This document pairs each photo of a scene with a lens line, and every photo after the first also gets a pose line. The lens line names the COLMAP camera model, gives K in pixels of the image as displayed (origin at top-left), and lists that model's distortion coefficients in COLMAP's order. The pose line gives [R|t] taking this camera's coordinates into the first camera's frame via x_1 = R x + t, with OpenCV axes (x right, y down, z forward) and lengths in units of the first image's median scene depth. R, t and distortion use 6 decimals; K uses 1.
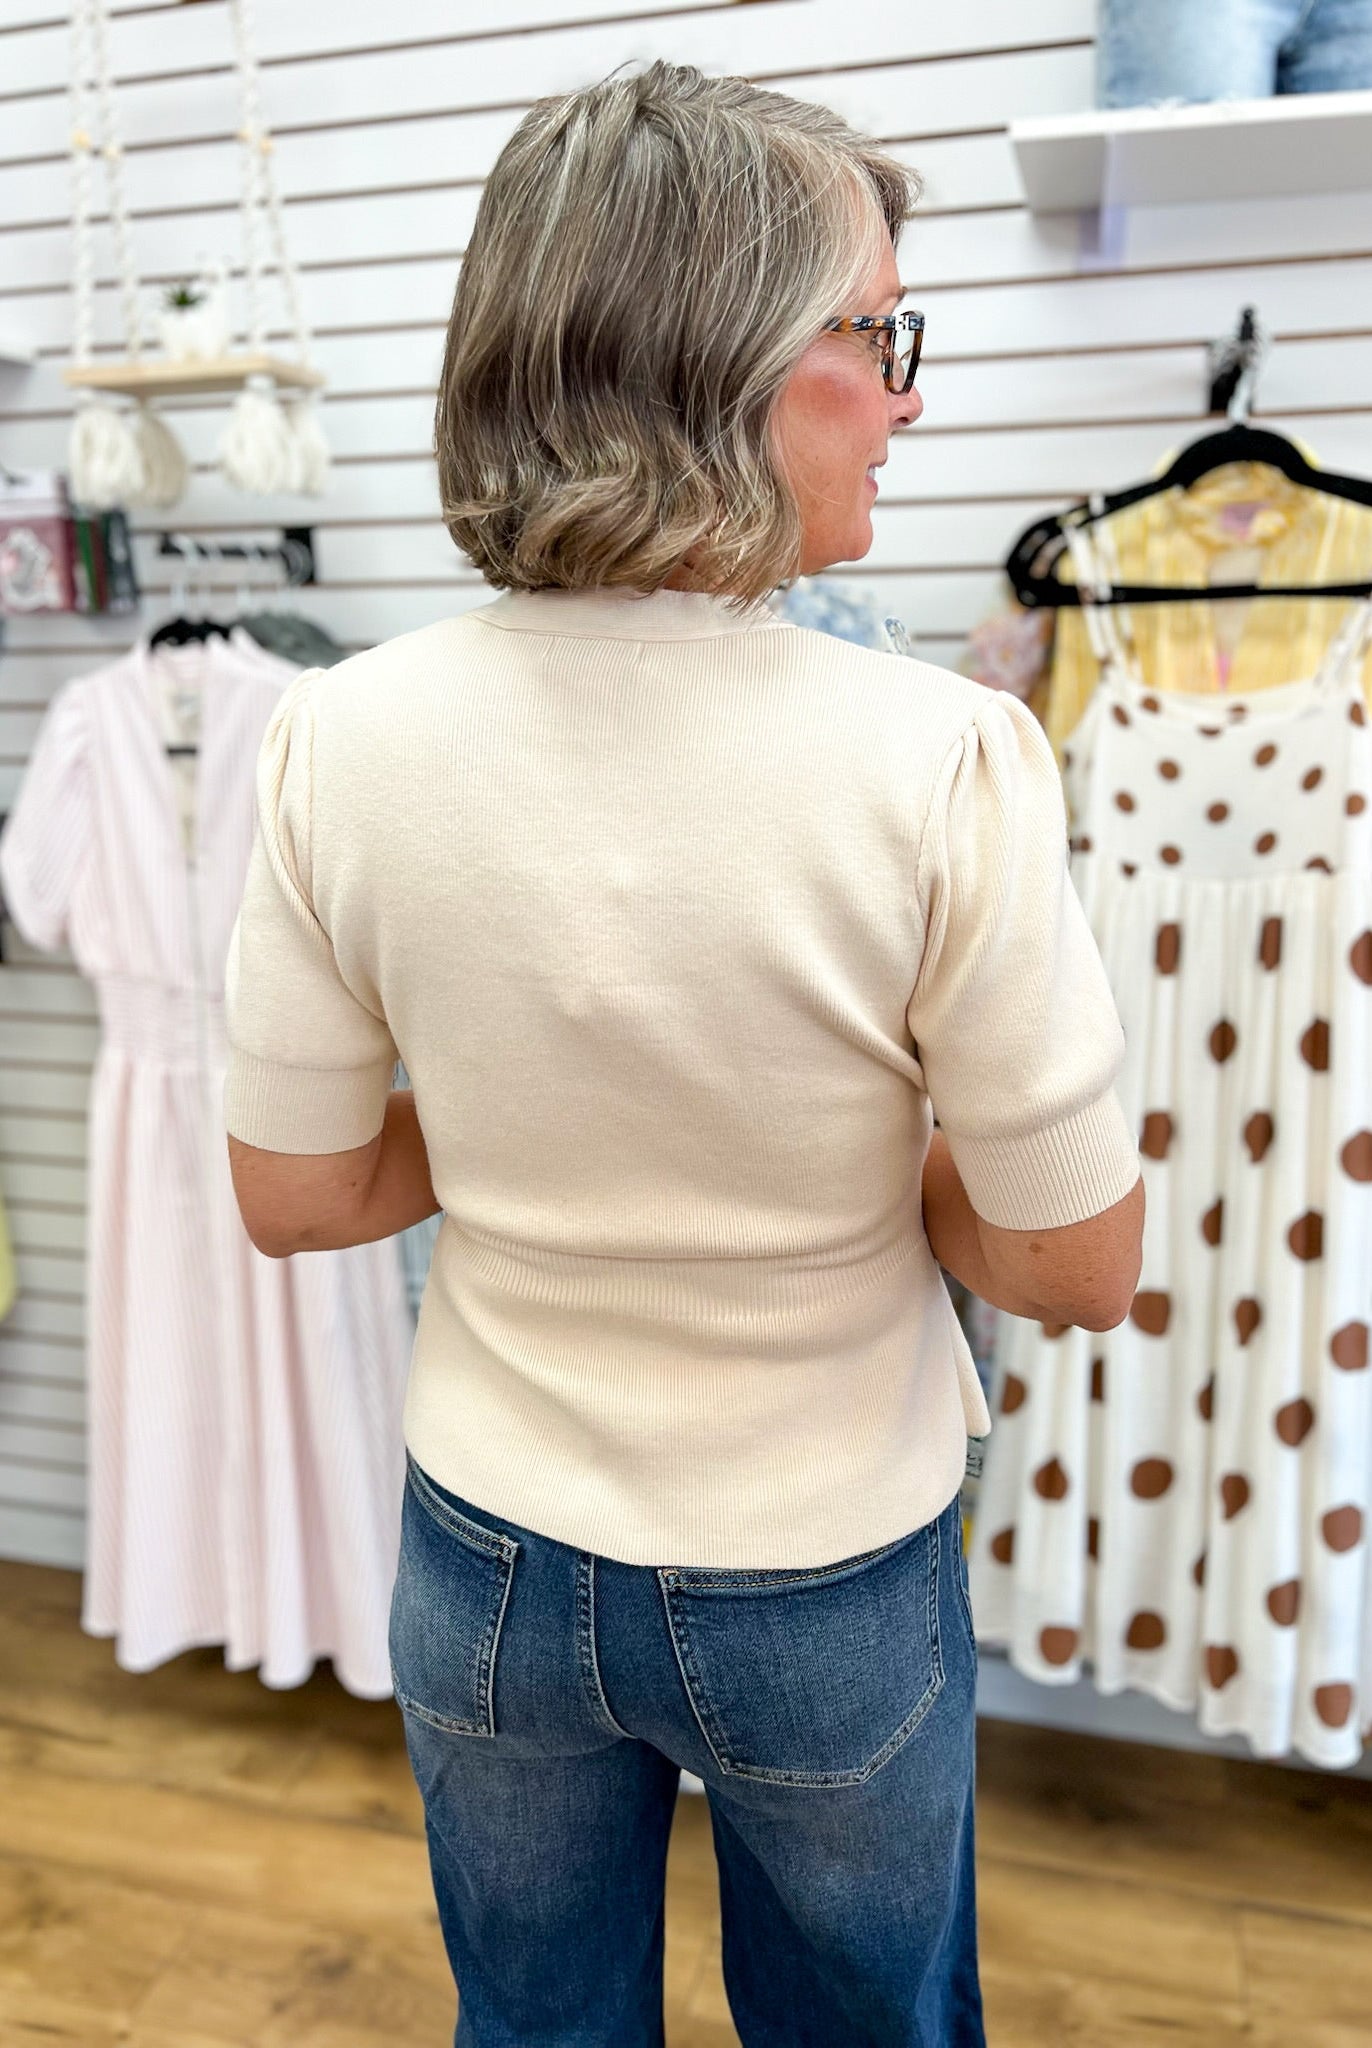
lens RADIAL K [[1544.3, 0, 684.3], [0, 1544.3, 1010.9], [0, 0, 1]] dist [0.025224, -0.033239]
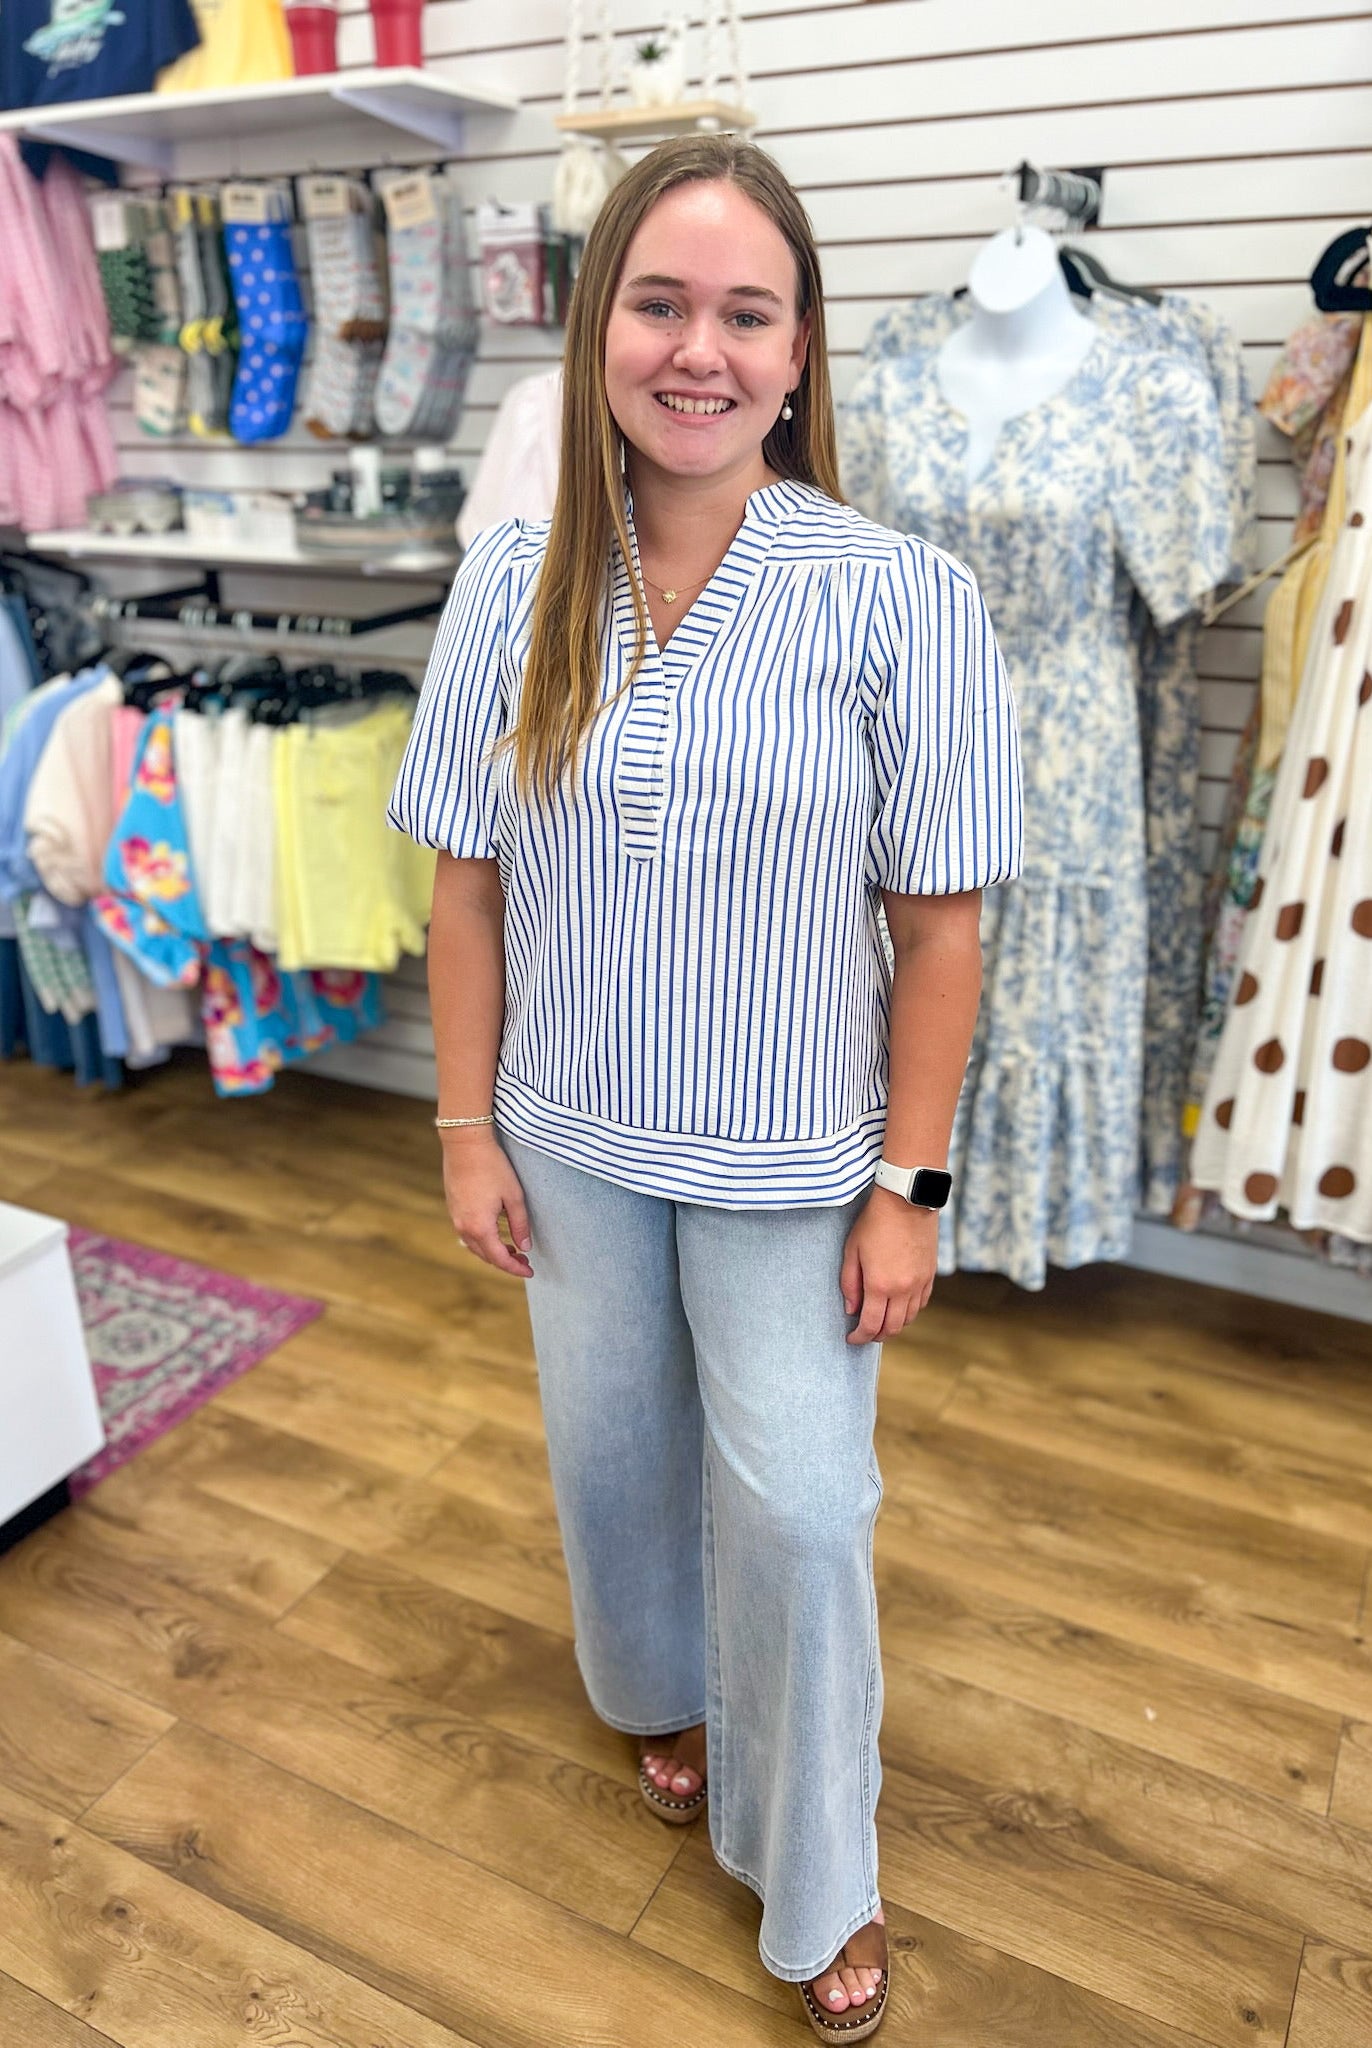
lens RADIAL K [[1544.3, 0, 683.9], [0, 1544.3, 1029.7], [0, 0, 1]] dist [0.025224, -0.033239]
pose [[0.976310, 0.092958, -0.195394, 0.017303], [-0.063793, 0.986536, 0.150589, 0.122832], [0.206761, -0.134556, 0.969095, -0.300278]]
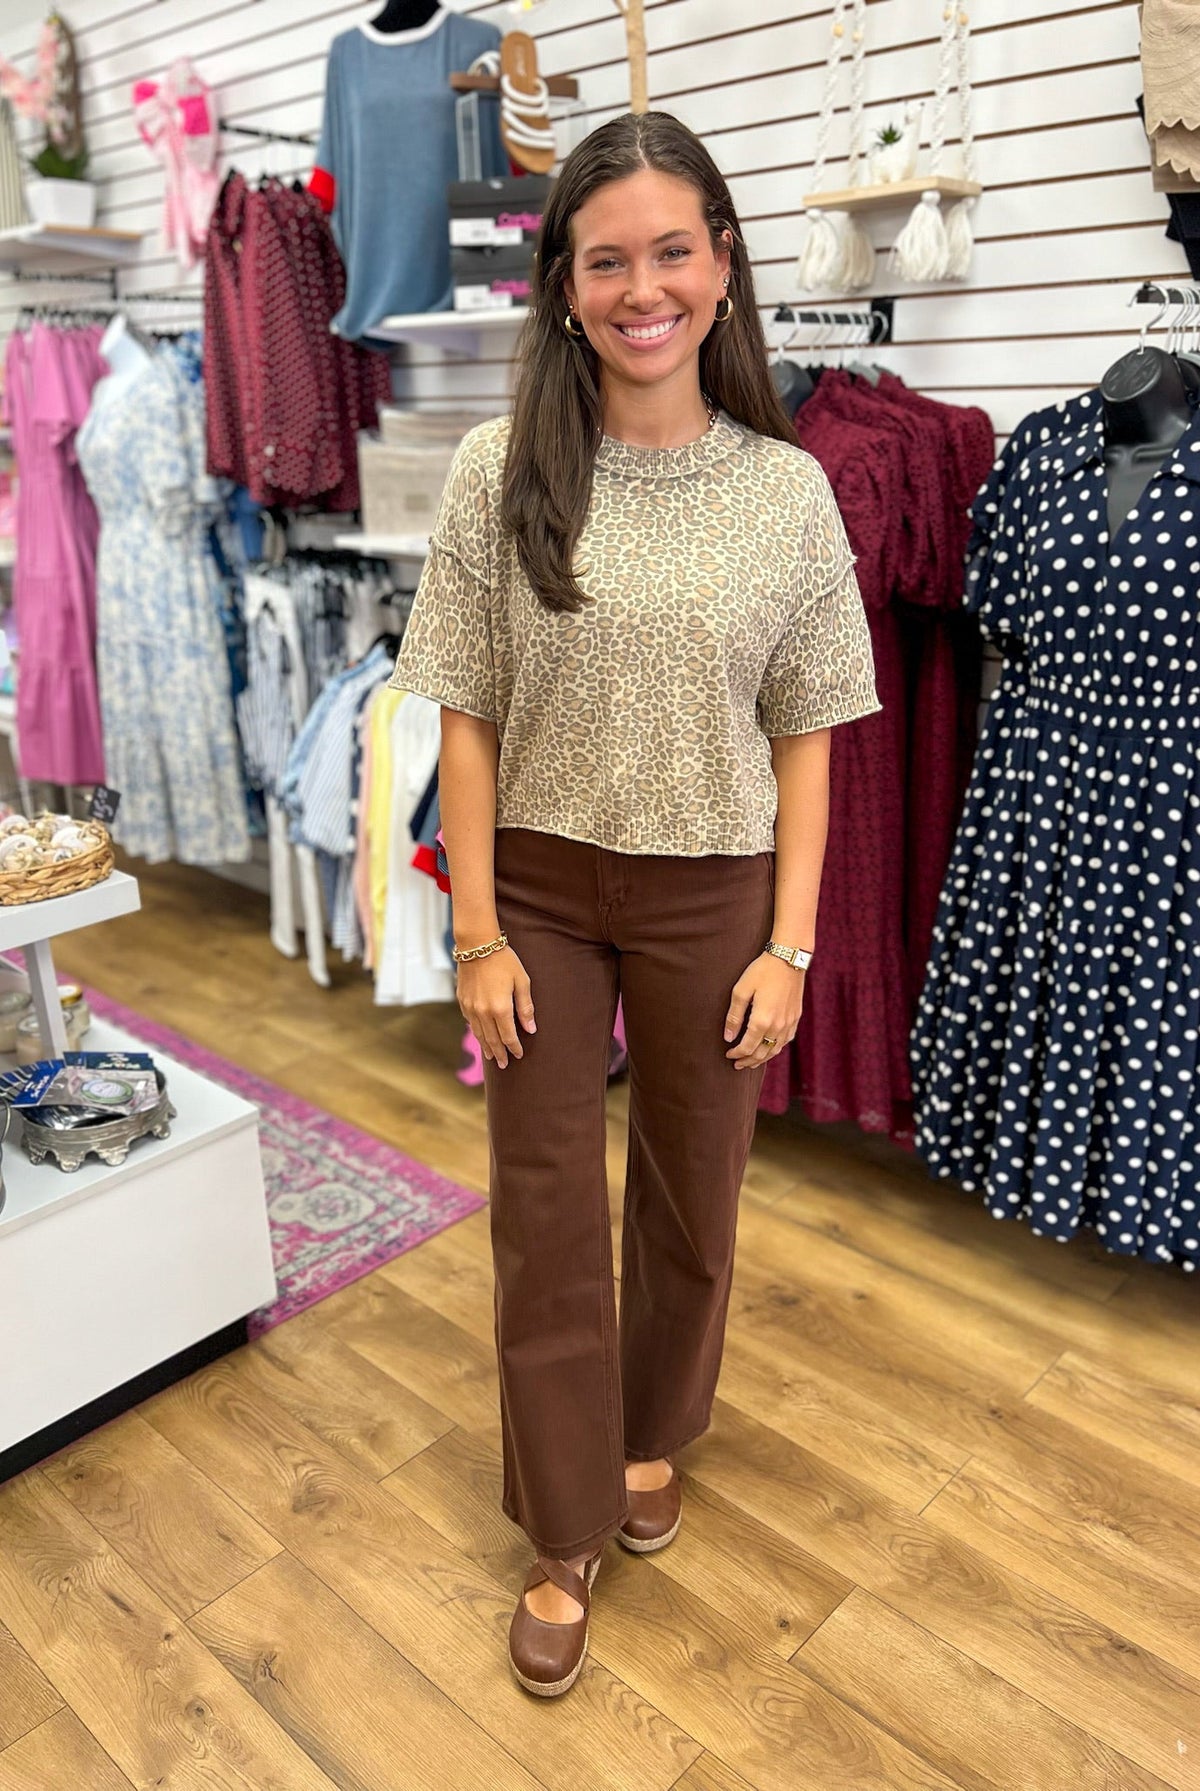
lens RADIAL K [[1350.5, 0, 591.9], [0, 1350.5, 892.7], [0, 0, 1]] dist [0.025224, -0.033239]
pose [[0.883969, 0.165332, -0.437337, 0.115904], [-0.121168, 0.984442, 0.127251, 0.089500], [0.451572, -0.059495, 0.890249, -0.227739]]
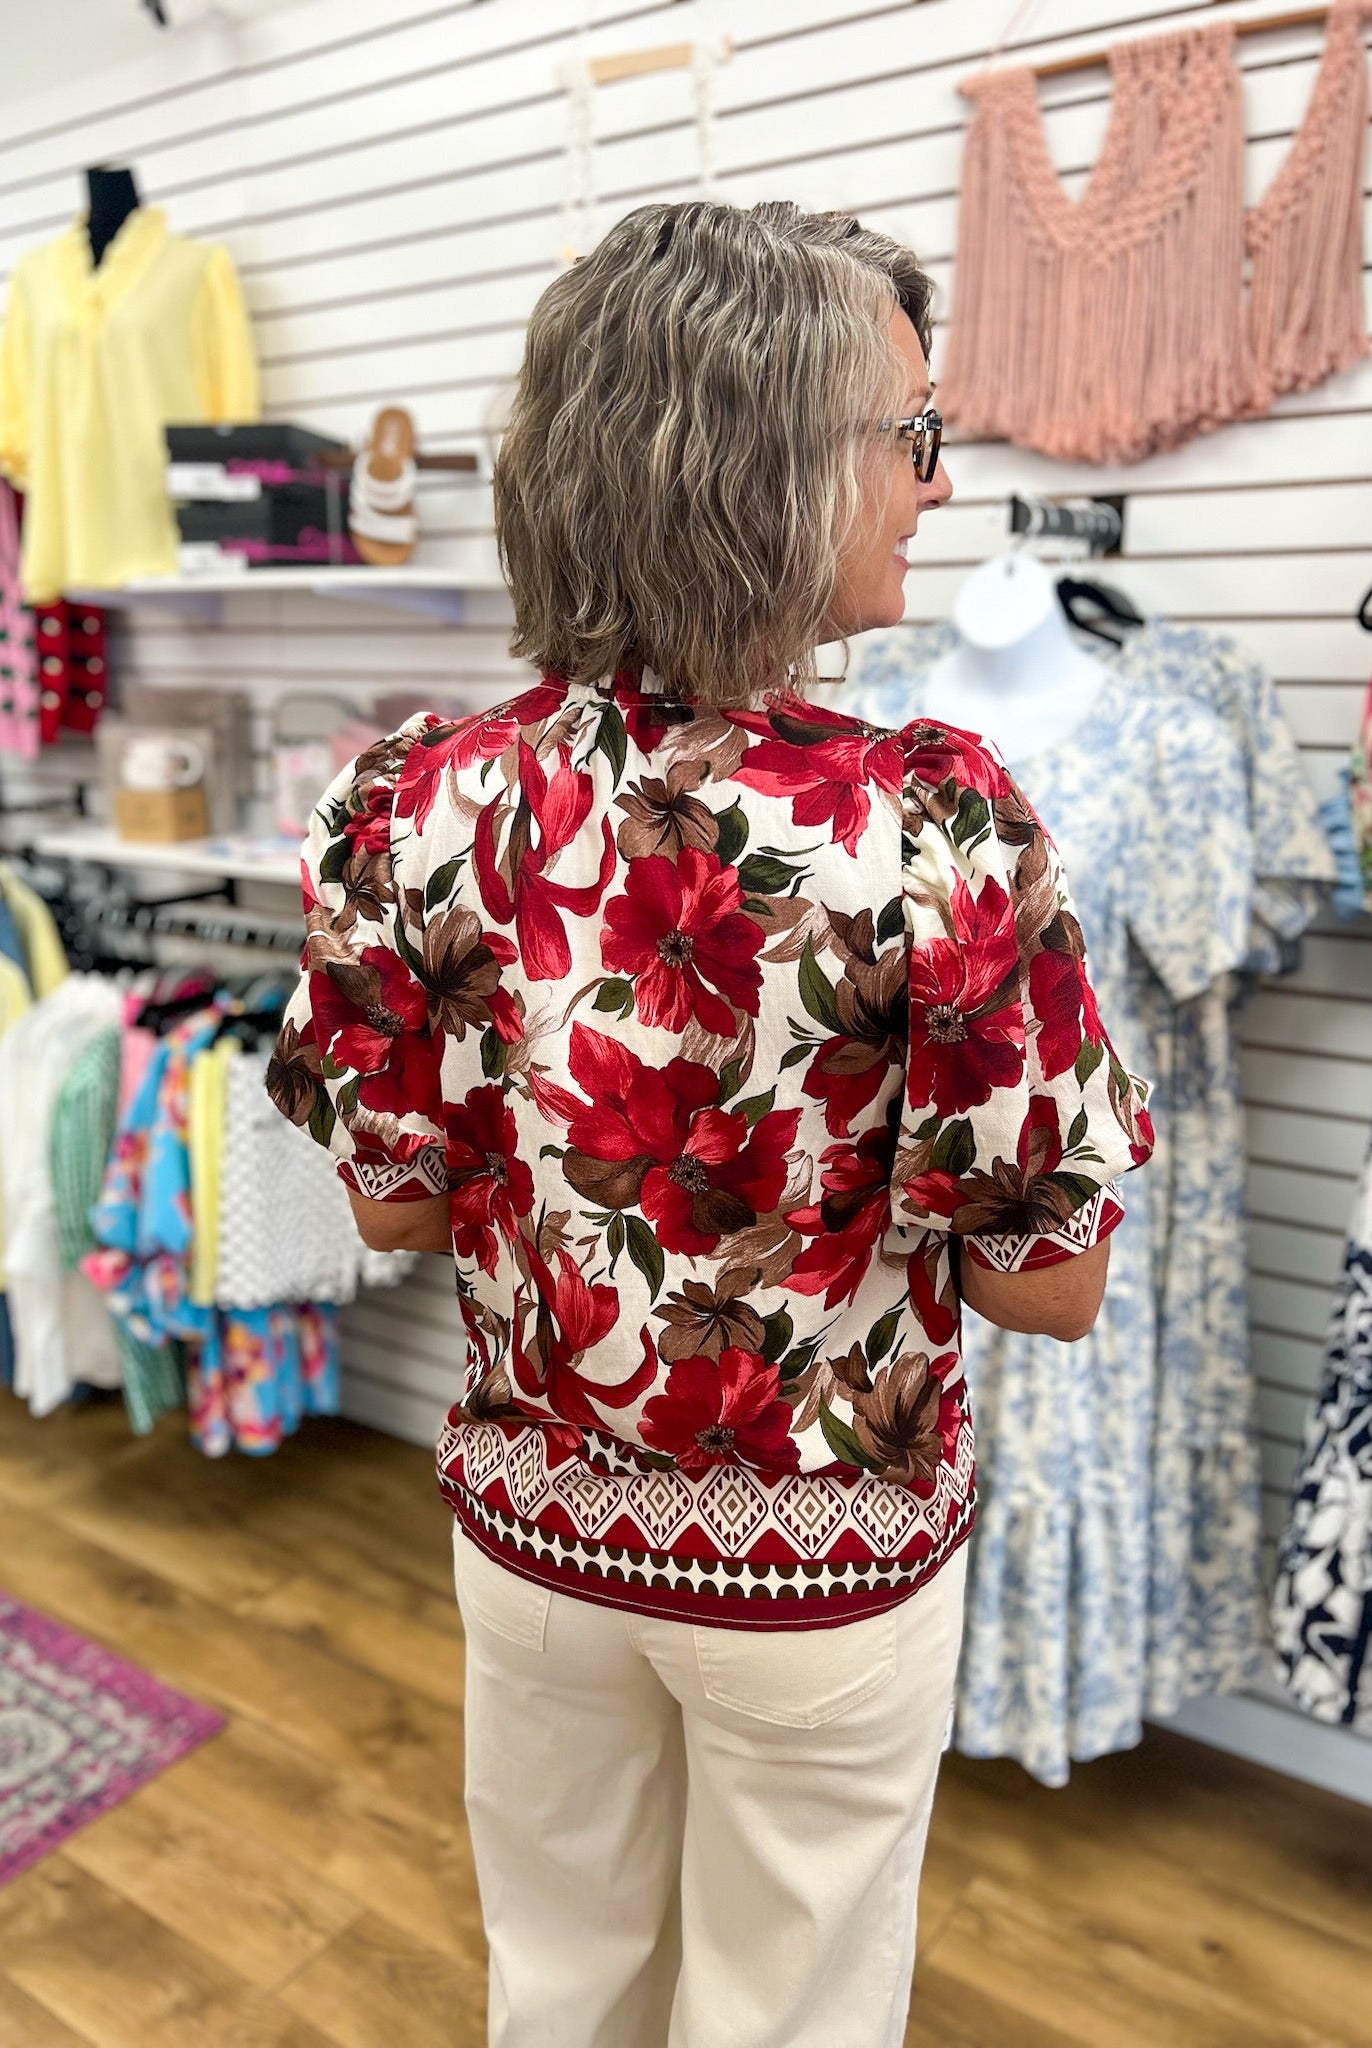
lens RADIAL K [[1544.3, 0, 688.1], [0, 1544.3, 1011.2], [0, 0, 1]] dist [0.025224, -0.033239]
pose [[0.946210, 0.090792, -0.310553, 0.120145], [-0.097190, 0.995252, -0.005155, 0.016935], [0.308610, 0.035061, 0.950542, -0.087825]]
